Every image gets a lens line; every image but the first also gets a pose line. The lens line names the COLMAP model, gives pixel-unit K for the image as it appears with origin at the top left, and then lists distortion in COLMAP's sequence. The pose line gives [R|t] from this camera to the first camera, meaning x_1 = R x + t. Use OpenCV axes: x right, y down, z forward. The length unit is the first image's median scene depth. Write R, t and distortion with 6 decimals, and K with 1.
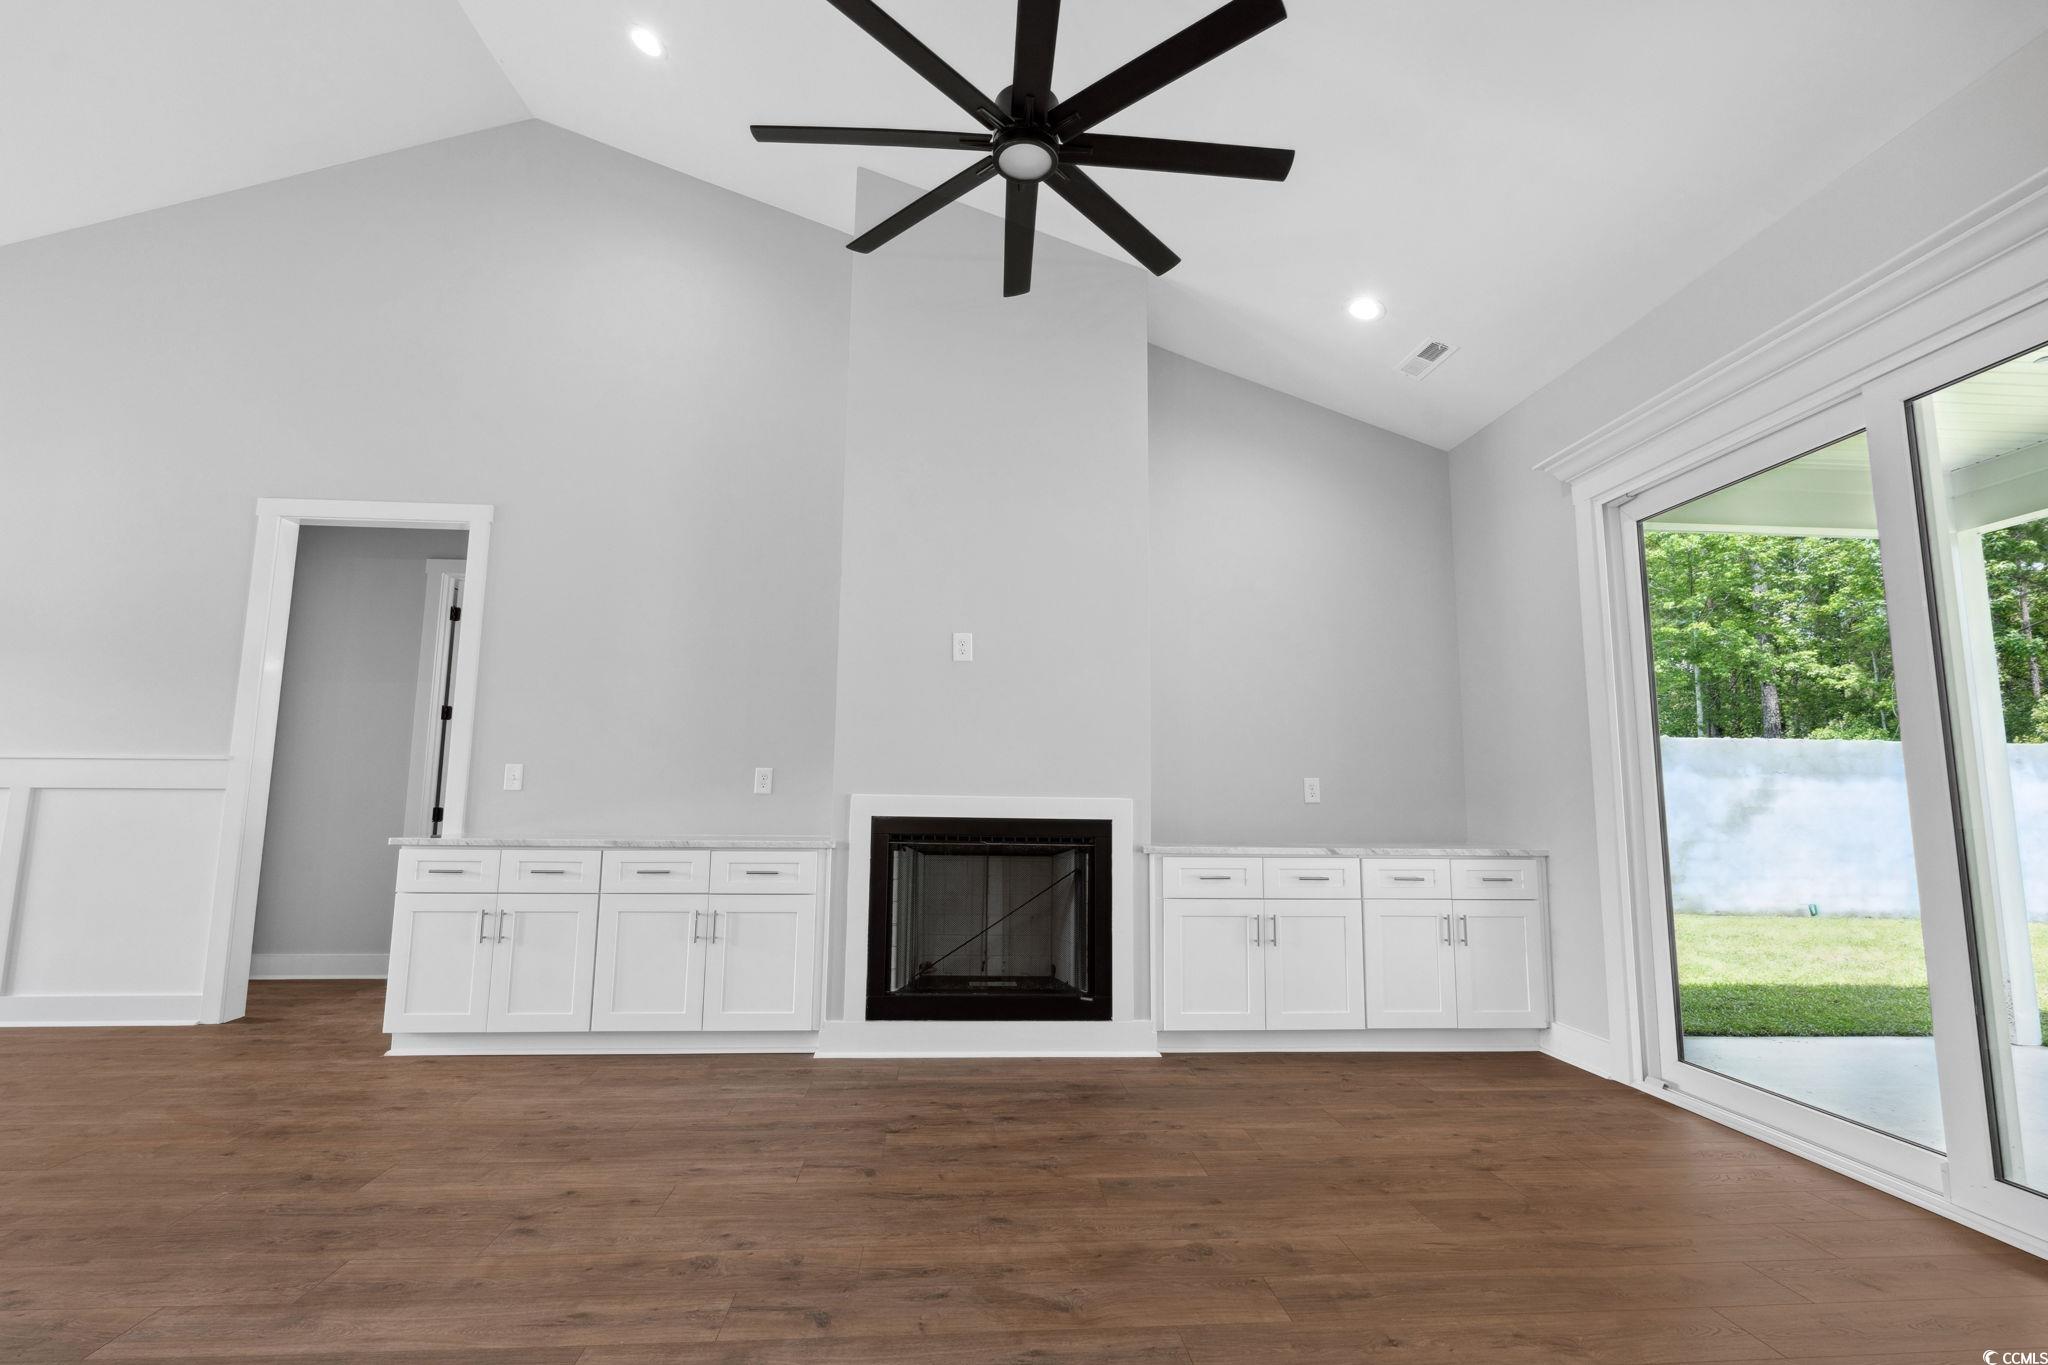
lens RADIAL K [[914.7, 0, 1021.3], [0, 914.7, 682.3], [0, 0, 1]] dist [-0.003754, -0.000179]
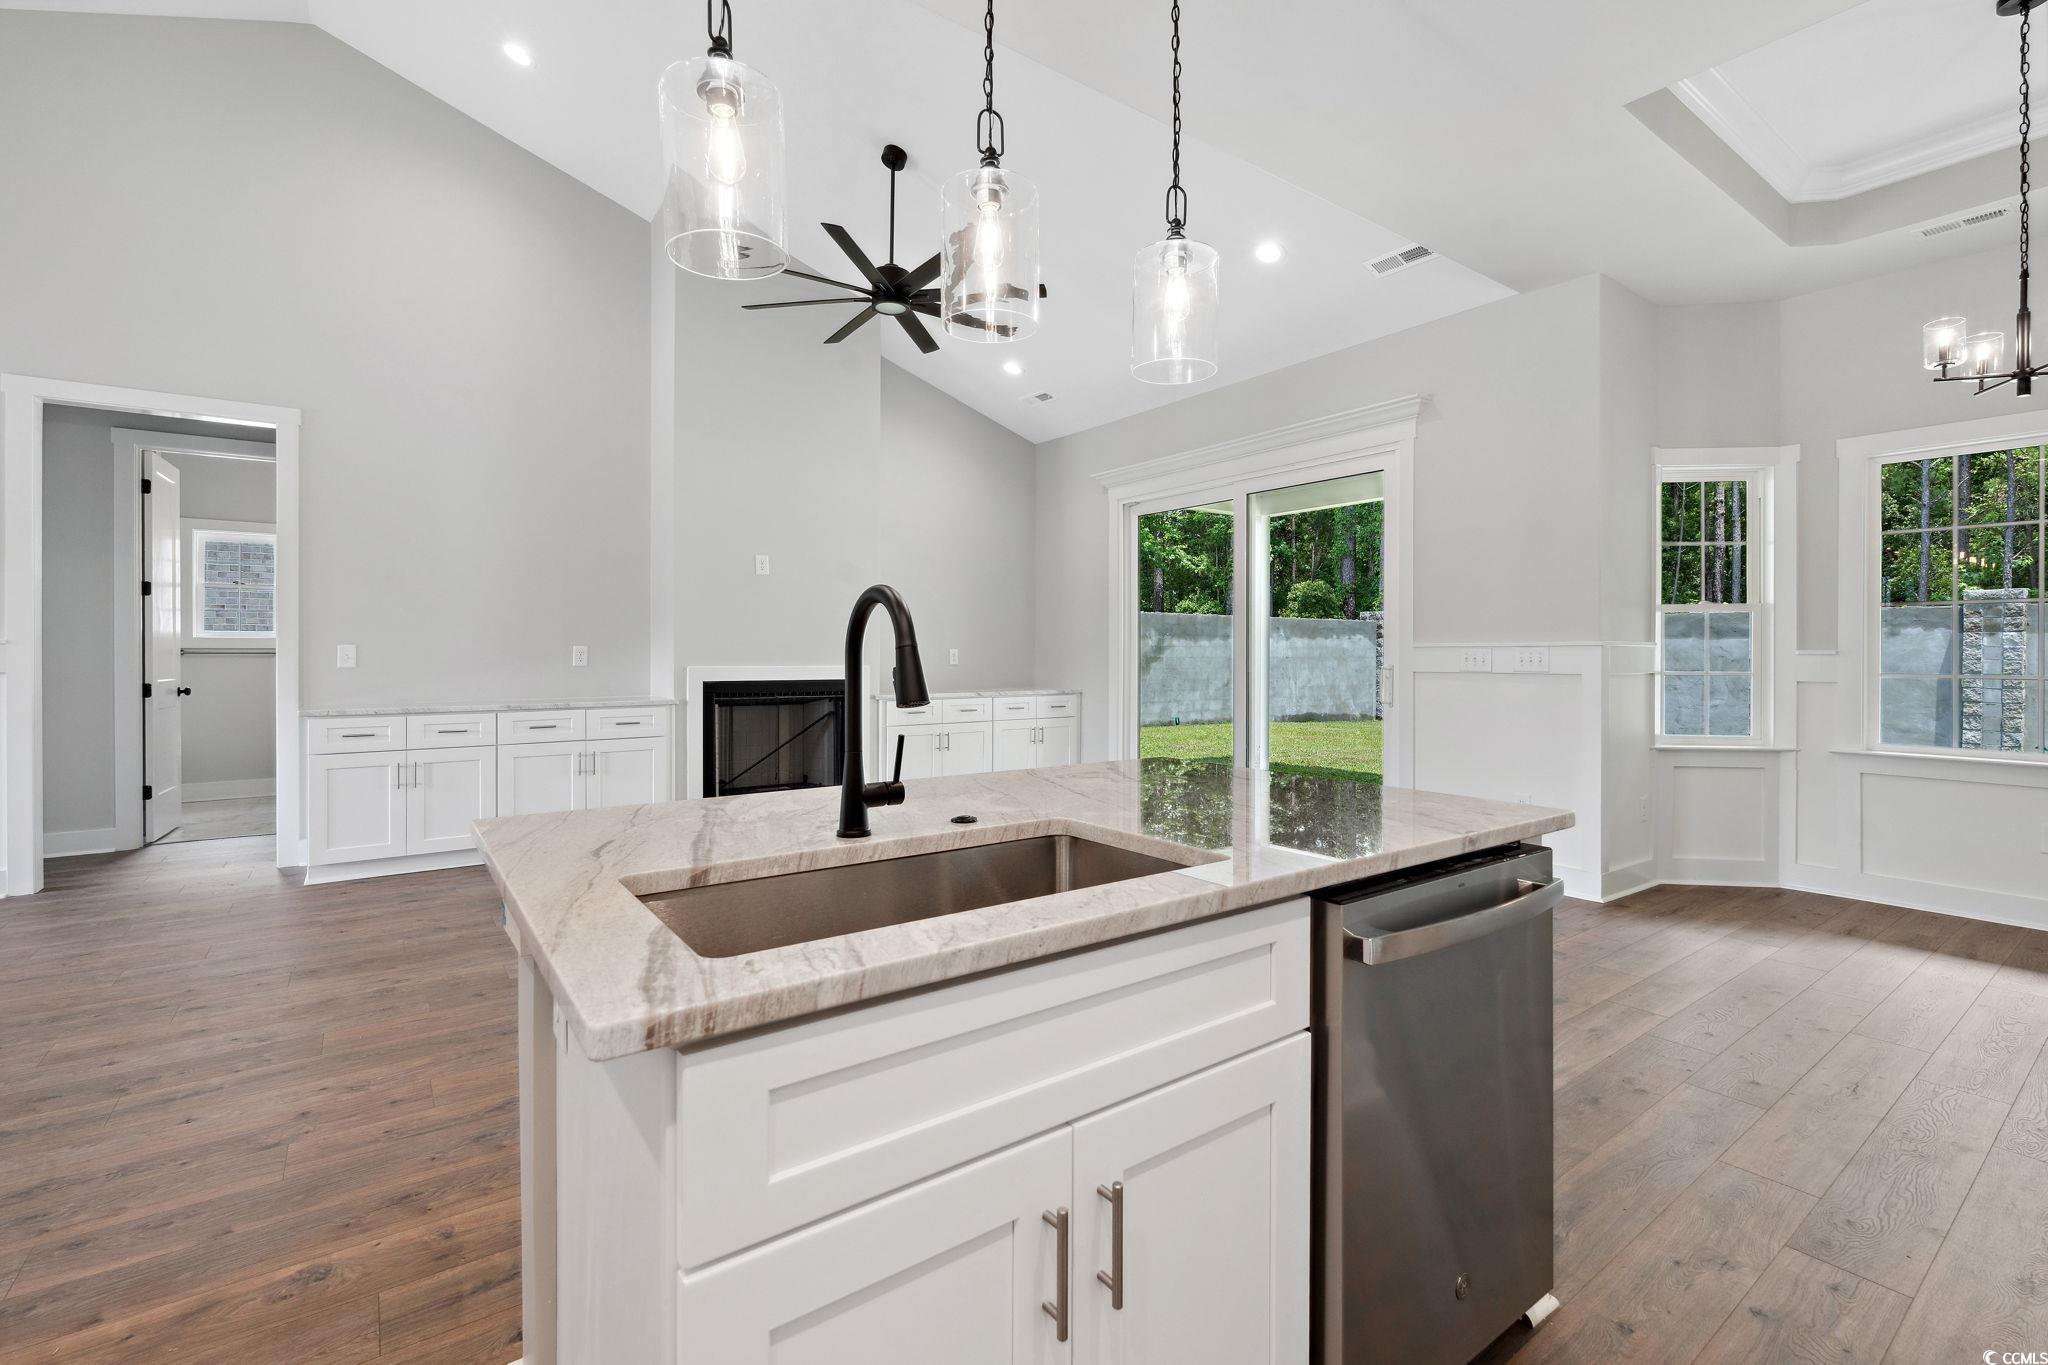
lens RADIAL K [[909.5, 0, 1027.9], [0, 909.5, 649.9], [0, 0, 1]] dist [-0.003619, -0.000198]
pose [[0.849605, -0.009711, 0.527331, -0.473692], [-0.058399, 0.991950, 0.112356, -0.092312], [-0.524177, -0.126254, 0.842199, -0.462340]]
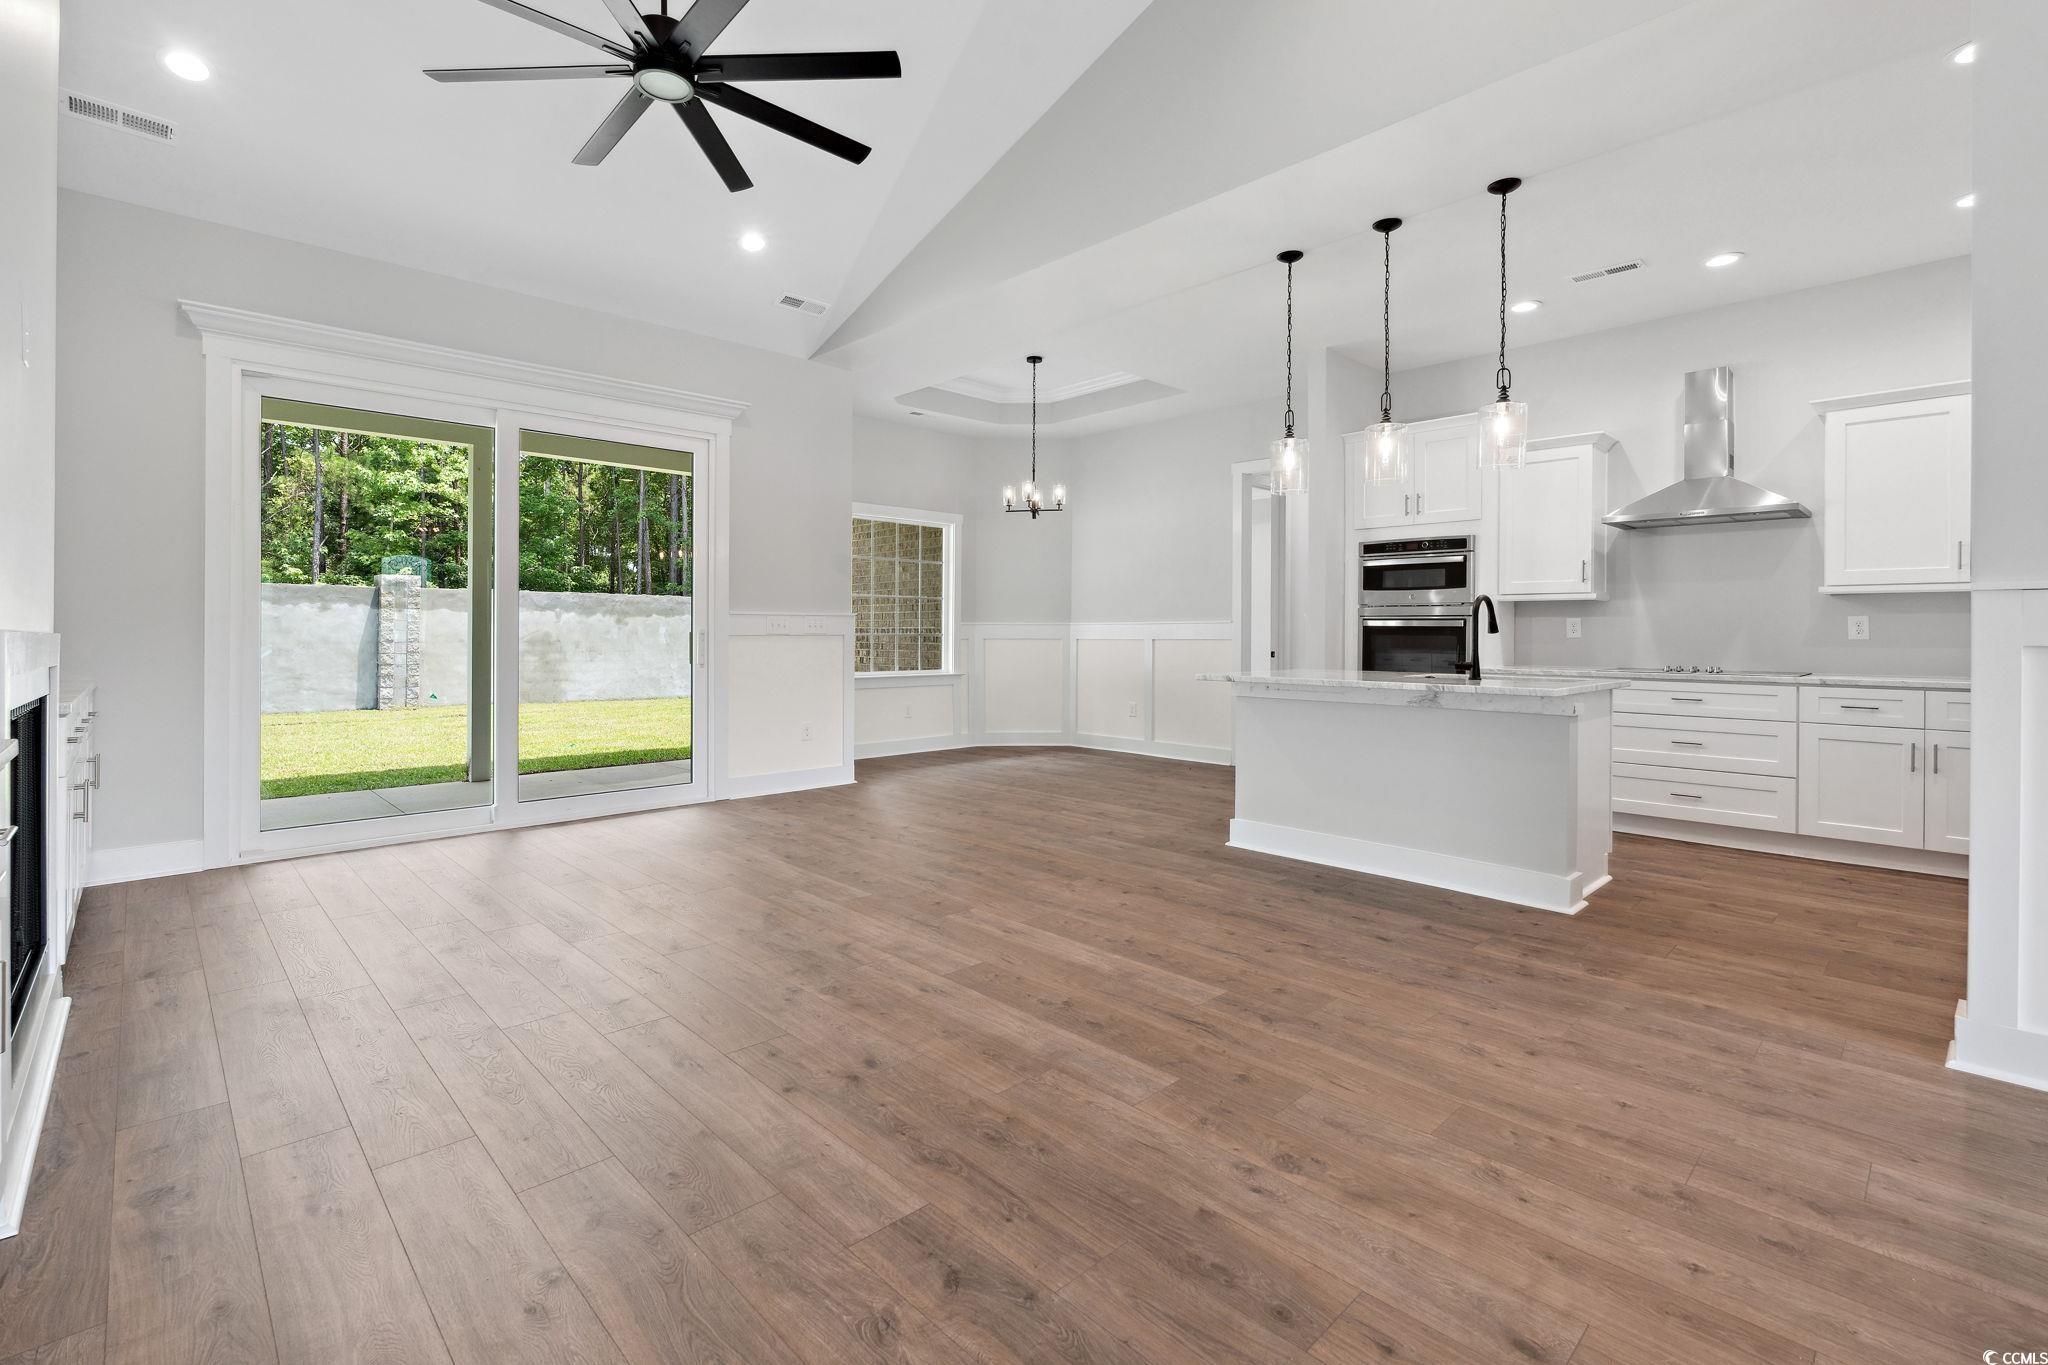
lens RADIAL K [[914.7, 0, 1026.3], [0, 914.7, 628.7], [0, 0, 1]] dist [-0.003754, -0.000179]
pose [[-0.639779, -0.010589, 0.768486, -0.805568], [-0.110525, 0.990779, -0.078363, 0.100839], [-0.760570, -0.135072, -0.635050, 0.887537]]
